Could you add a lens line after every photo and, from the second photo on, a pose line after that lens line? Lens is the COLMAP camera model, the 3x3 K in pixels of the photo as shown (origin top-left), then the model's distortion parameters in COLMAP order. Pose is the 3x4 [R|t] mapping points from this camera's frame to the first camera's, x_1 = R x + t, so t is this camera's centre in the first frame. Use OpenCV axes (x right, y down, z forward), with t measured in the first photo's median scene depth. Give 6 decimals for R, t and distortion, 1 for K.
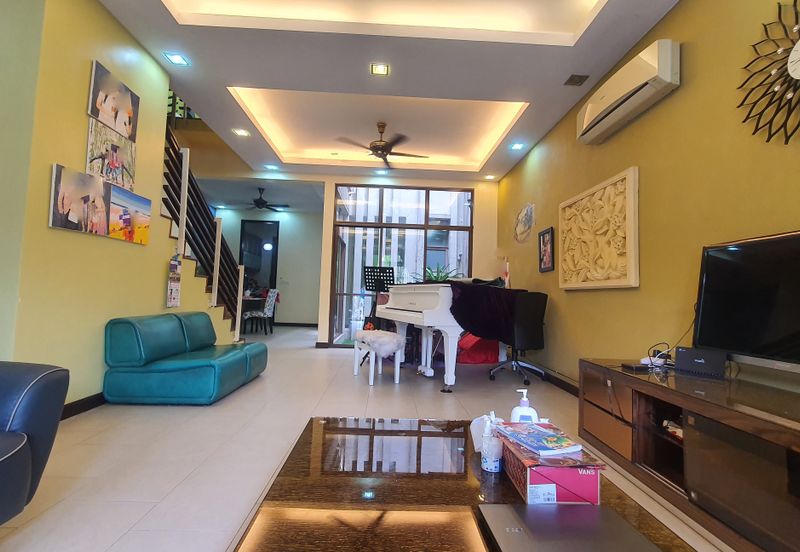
lens RADIAL K [[391.6, 0, 399.5], [0, 391.6, 268.8], [0, 0, 1]] dist [0.004557, 0.001519]
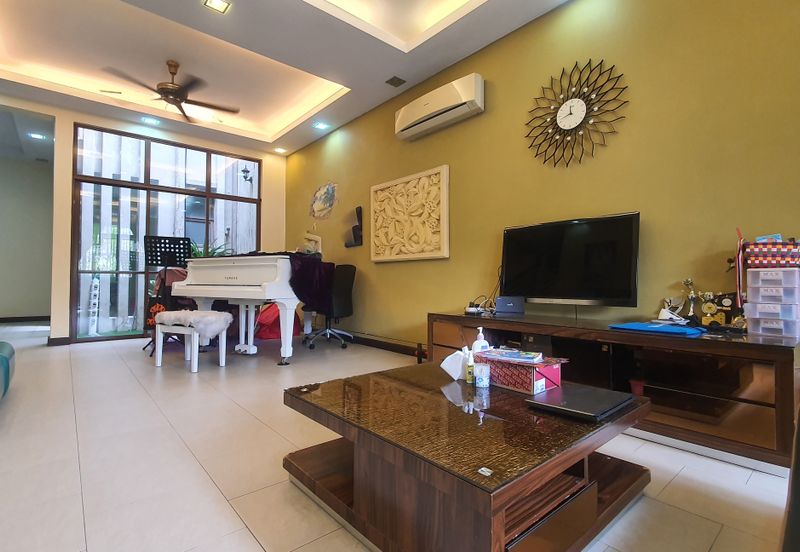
lens RADIAL K [[391.6, 0, 399.5], [0, 391.6, 268.8], [0, 0, 1]] dist [0.004557, 0.001519]
pose [[0.785602, -0.013028, 0.618595, -0.251920], [-0.019701, 0.998745, 0.046053, 0.019765], [-0.618419, -0.048366, 0.784359, 0.050471]]
